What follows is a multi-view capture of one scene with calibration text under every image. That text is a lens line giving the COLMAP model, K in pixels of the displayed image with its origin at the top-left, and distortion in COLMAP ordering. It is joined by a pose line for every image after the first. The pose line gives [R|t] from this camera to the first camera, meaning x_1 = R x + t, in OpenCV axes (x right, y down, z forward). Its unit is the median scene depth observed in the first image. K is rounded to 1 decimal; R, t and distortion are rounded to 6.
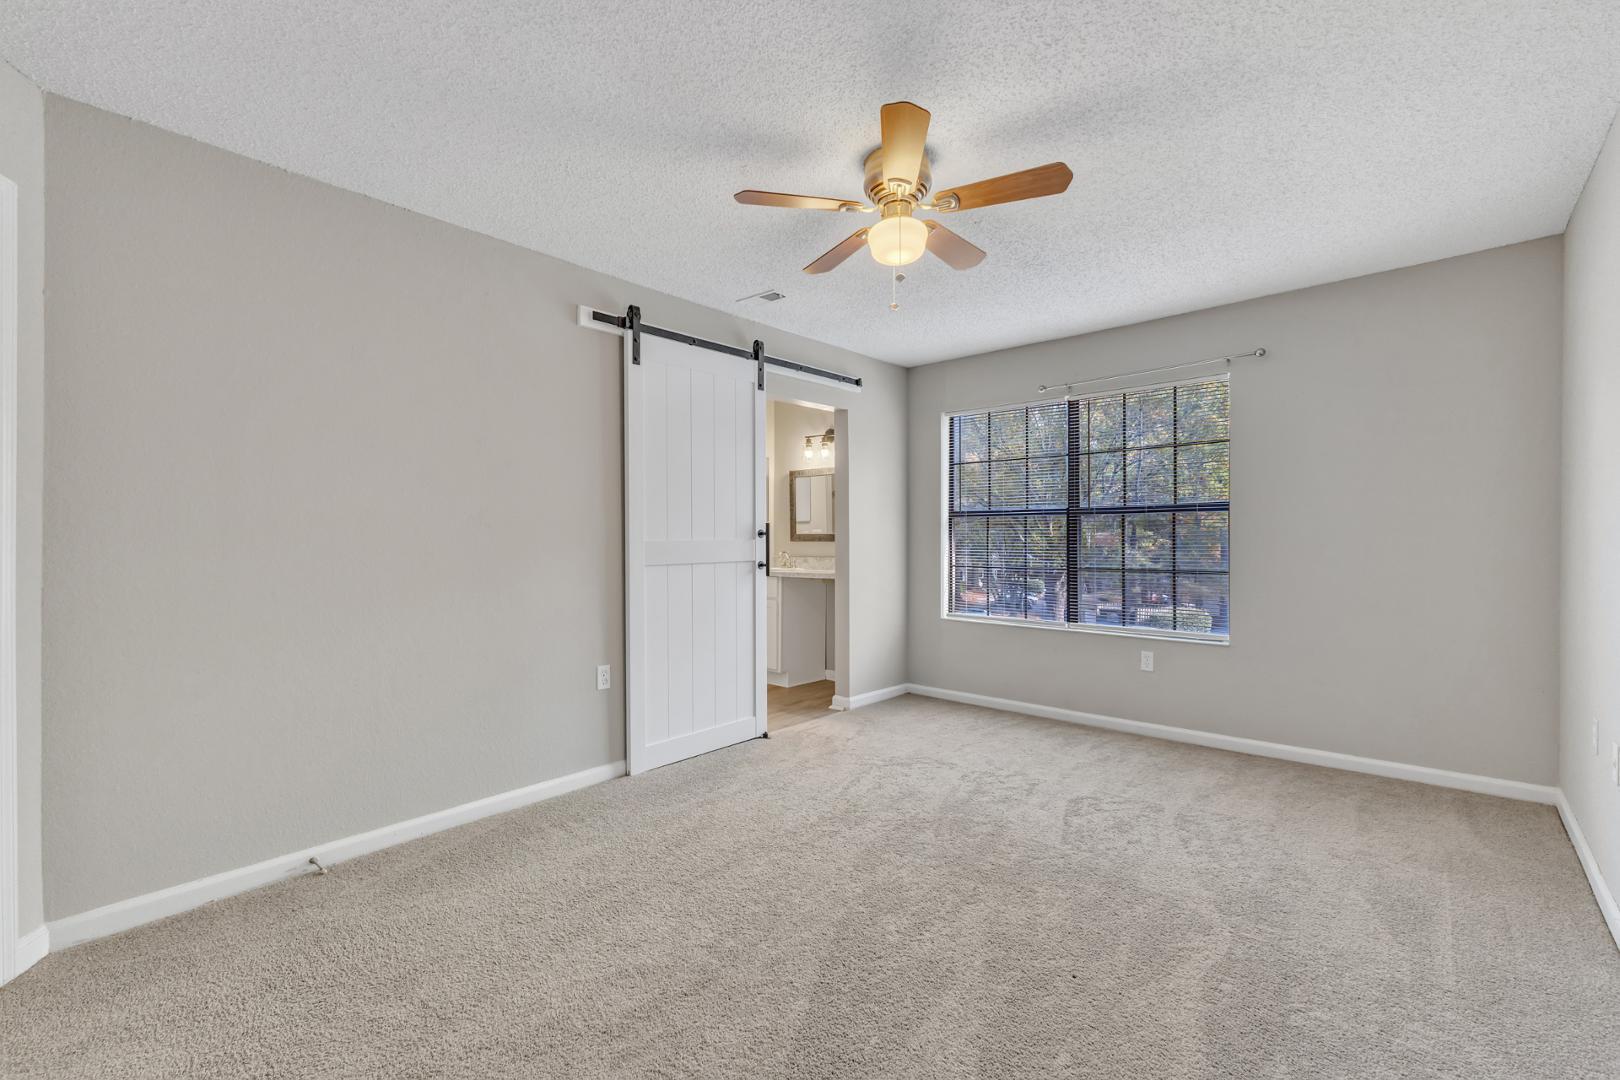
lens RADIAL K [[700.7, 0, 816.5], [0, 700.7, 536.0], [0, 0, 1]] dist [0.004311, -0.000171]
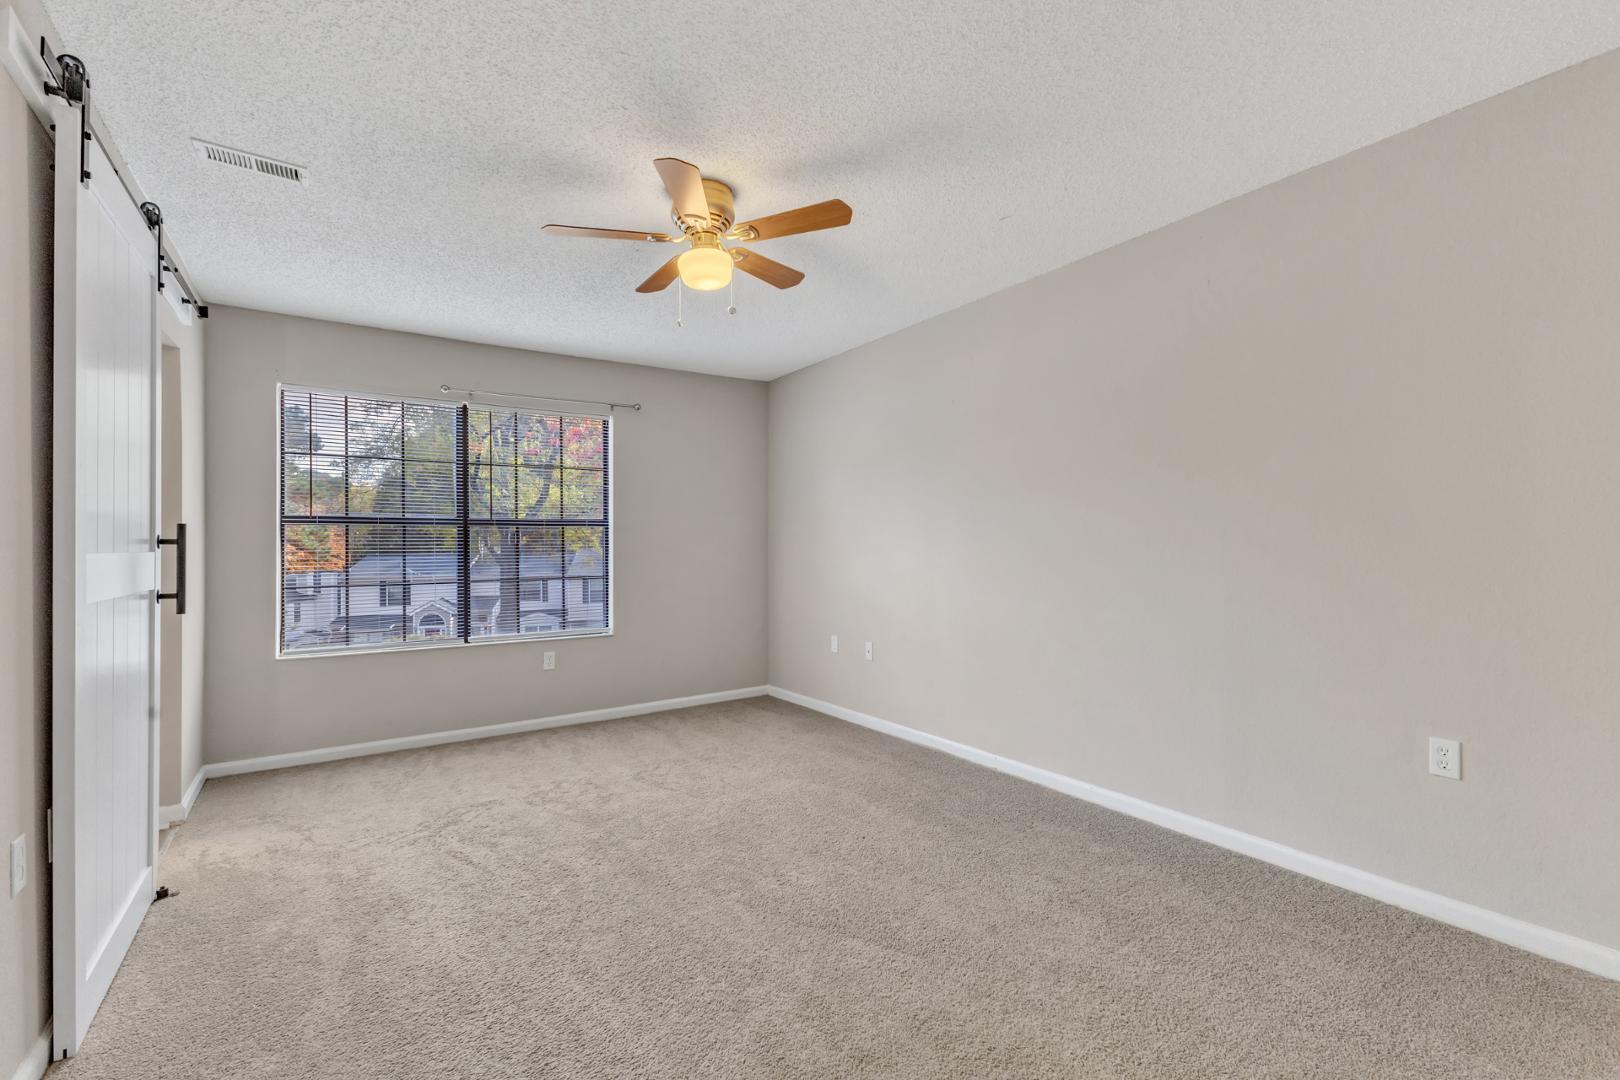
lens RADIAL K [[700.7, 0, 816.5], [0, 700.7, 536.0], [0, 0, 1]] dist [0.004311, -0.000171]
pose [[0.231515, 0.016991, 0.972683, -0.528603], [0.005323, 0.999810, -0.018732, 0.005892], [-0.972817, 0.009514, 0.231381, 0.351484]]
